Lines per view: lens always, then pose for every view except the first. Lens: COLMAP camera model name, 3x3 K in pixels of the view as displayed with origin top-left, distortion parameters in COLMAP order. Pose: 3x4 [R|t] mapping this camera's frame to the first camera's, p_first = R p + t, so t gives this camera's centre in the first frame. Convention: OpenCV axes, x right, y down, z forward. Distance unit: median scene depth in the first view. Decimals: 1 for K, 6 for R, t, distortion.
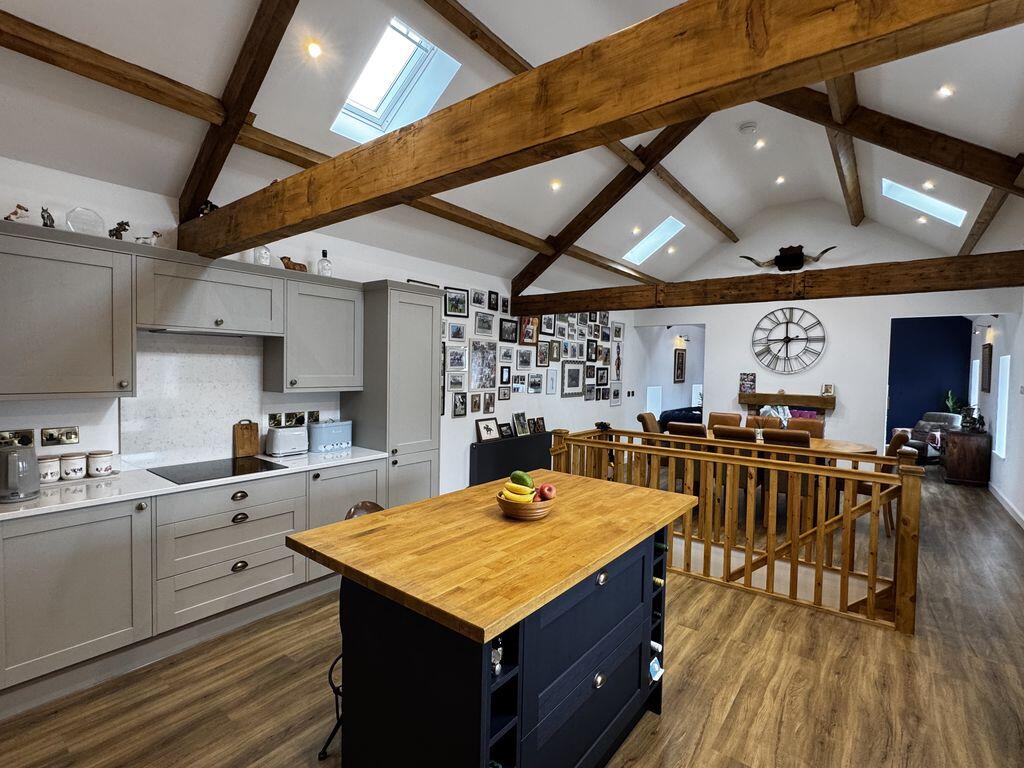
lens RADIAL K [[488.6, 0, 514.8], [0, 488.6, 391.1], [0, 0, 1]] dist [-0.002019, -0.000080]
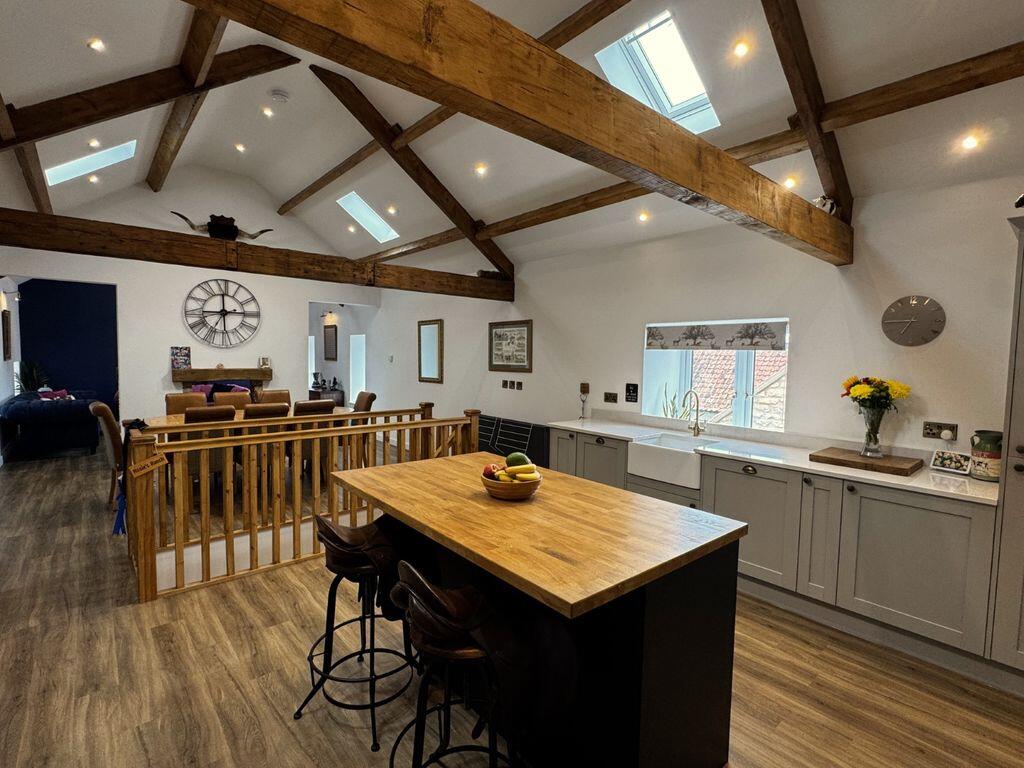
lens RADIAL K [[488.6, 0, 514.8], [0, 488.6, 377.3], [0, 0, 1]] dist [-0.002019, -0.000080]
pose [[0.197447, -0.063794, 0.978236, -0.310794], [0.032979, 0.997748, 0.058410, -0.015338], [-0.979759, 0.020728, 0.199106, 0.260610]]
